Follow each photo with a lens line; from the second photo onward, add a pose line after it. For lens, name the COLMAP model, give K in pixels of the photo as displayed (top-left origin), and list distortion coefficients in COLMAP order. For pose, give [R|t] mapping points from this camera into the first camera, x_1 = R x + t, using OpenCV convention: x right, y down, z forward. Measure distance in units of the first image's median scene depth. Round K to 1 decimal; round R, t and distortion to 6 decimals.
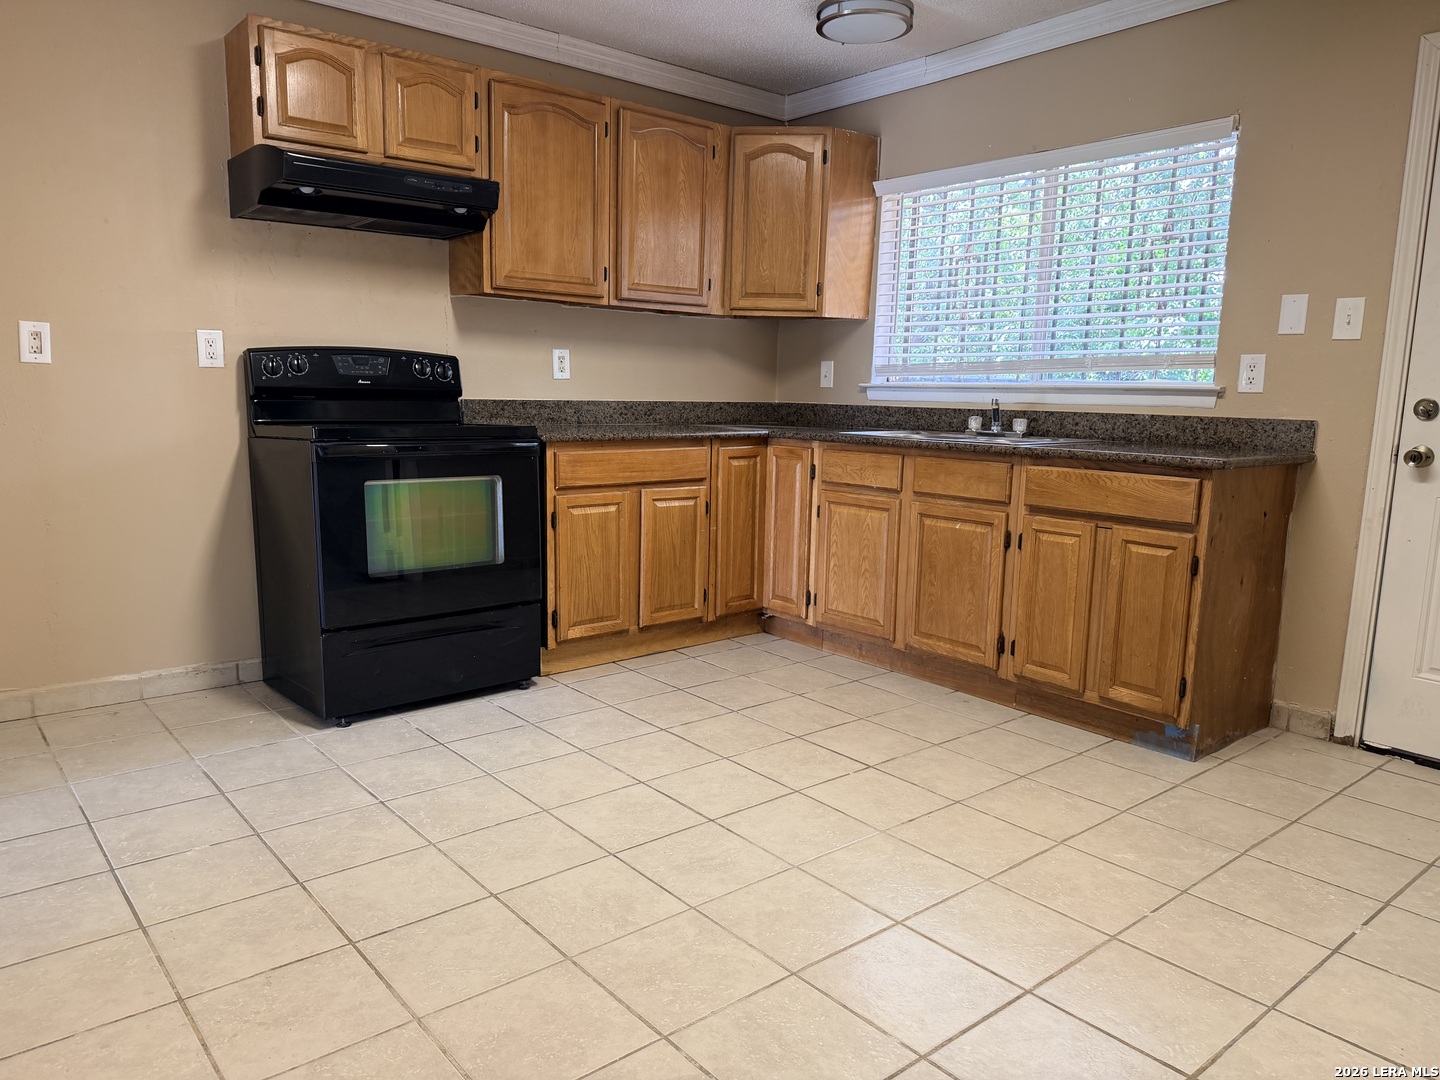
lens RADIAL K [[1008.9, 0, 716.6], [0, 1008.9, 543.7], [0, 0, 1]] dist [0.063551, -0.055283]
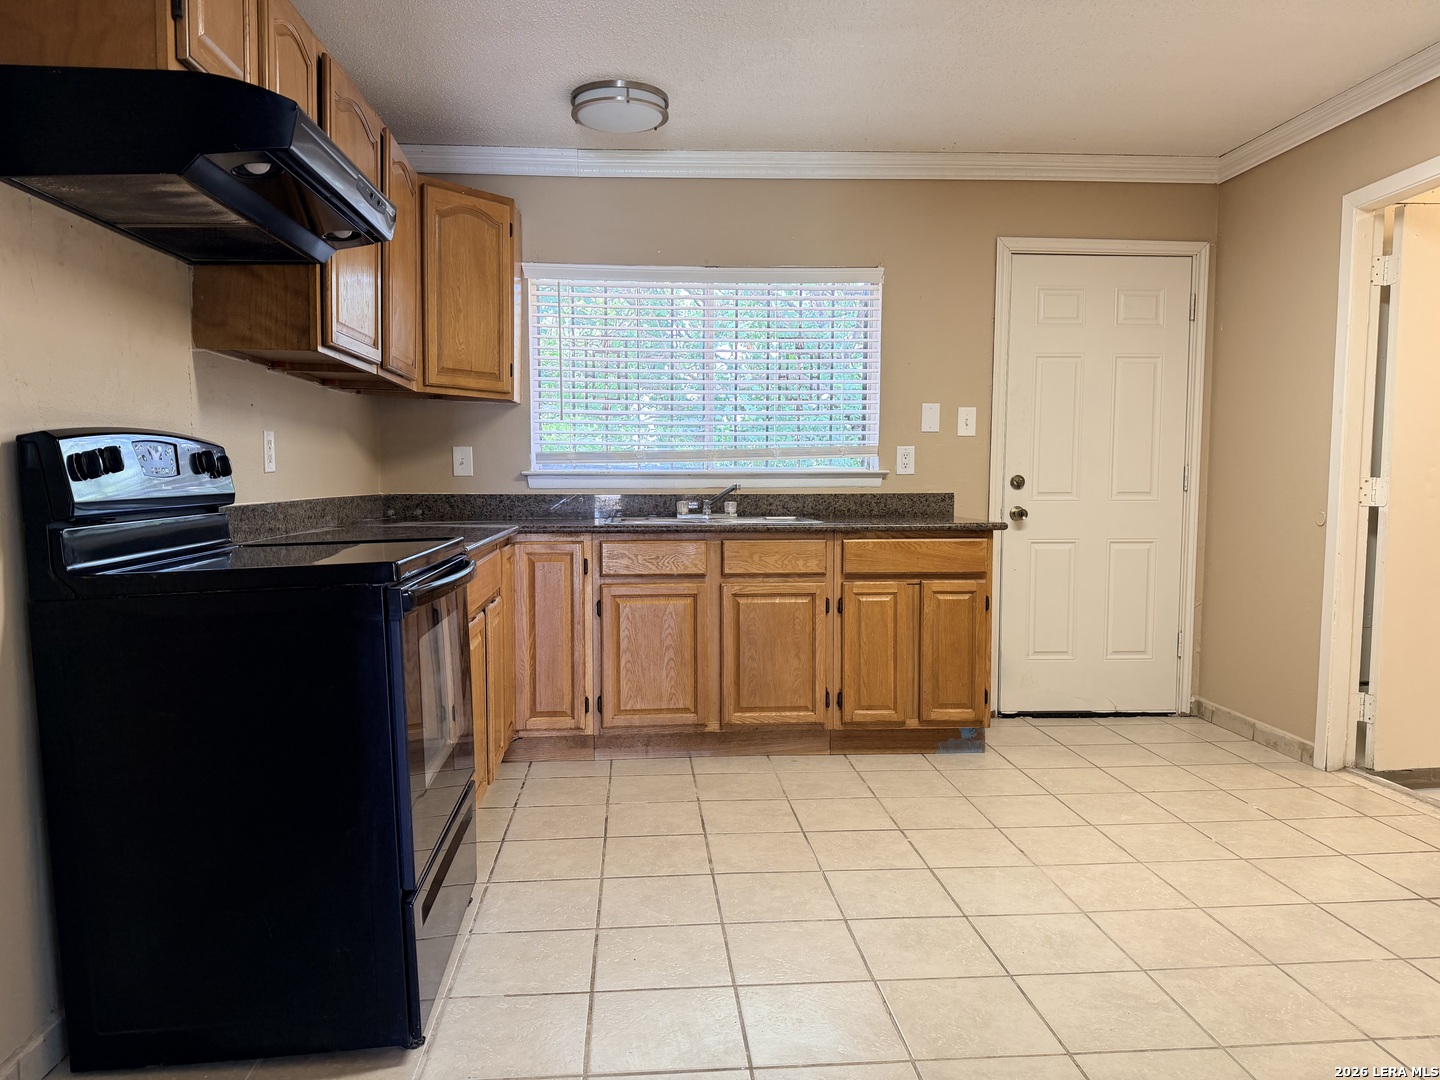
lens RADIAL K [[1008.9, 0, 722.0], [0, 1008.9, 537.6], [0, 0, 1]] dist [0.063551, -0.055283]
pose [[0.572754, -0.072528, 0.816512, -0.686482], [0.139531, 0.990168, -0.009923, -0.083693], [-0.807765, 0.119613, 0.577243, 0.428609]]
